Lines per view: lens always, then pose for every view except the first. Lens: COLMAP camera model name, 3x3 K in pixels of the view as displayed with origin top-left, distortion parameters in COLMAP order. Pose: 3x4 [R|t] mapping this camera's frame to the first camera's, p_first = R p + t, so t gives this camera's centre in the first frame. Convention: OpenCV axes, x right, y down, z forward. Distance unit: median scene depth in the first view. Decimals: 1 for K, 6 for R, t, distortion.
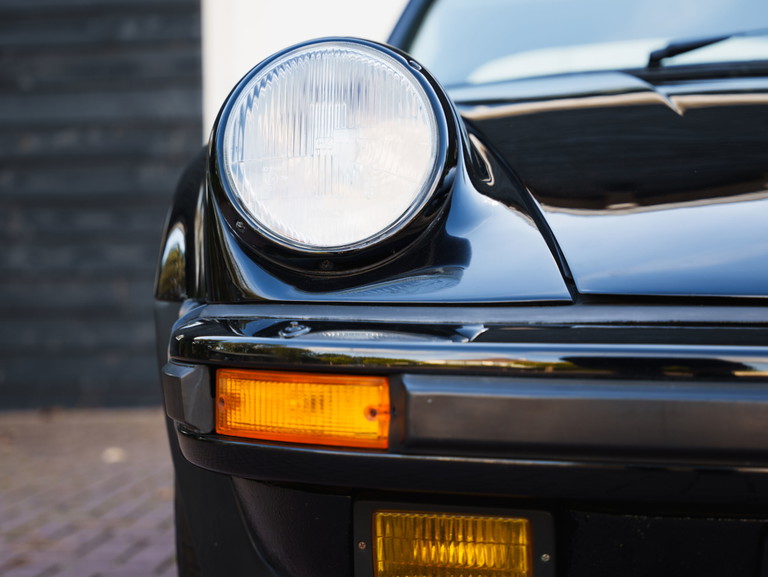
lens RADIAL K [[1438.4, 0, 384.0], [0, 1438.4, 288.5], [0, 0, 1]] dist [0.044071, 0.001270]
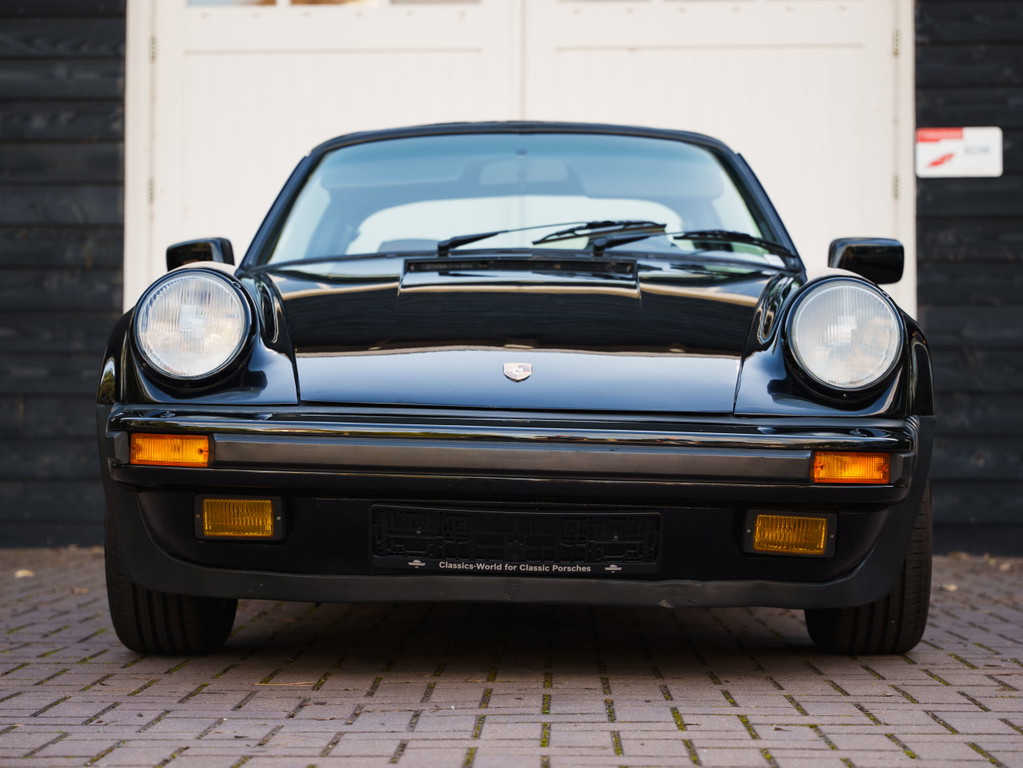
lens RADIAL K [[2368.2, 0, 511.5], [0, 2368.2, 384.0], [0, 0, 1]] dist [0.043040, 0.262248]
pose [[0.998860, 0.019183, 0.043719, 0.270939], [-0.018293, 0.999619, -0.020663, 0.042472], [-0.044099, 0.019840, 0.998830, -2.358582]]
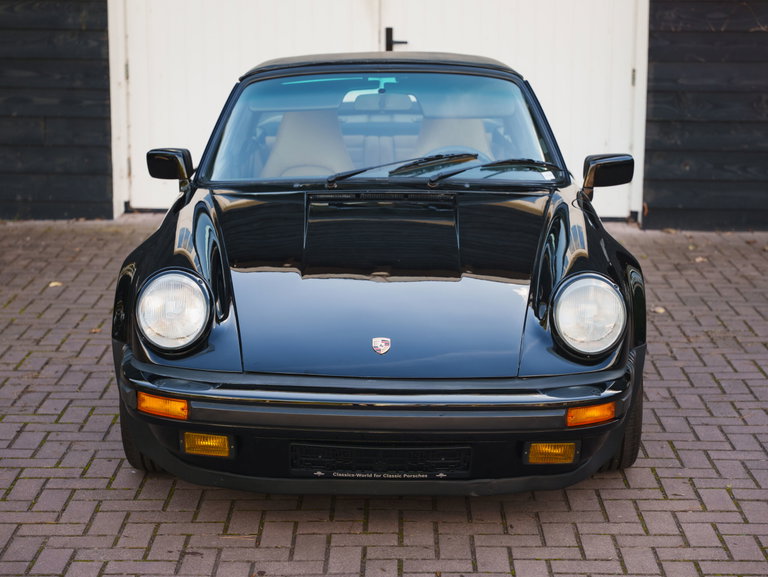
lens RADIAL K [[1652.7, 0, 381.4], [0, 1652.7, 263.3], [0, 0, 1]] dist [0.005686, 0.128320]
pose [[0.998572, 0.004853, 0.053205, 0.229372], [-0.015674, 0.978654, 0.204916, -0.969922], [-0.051075, -0.205458, 0.977332, -2.573096]]
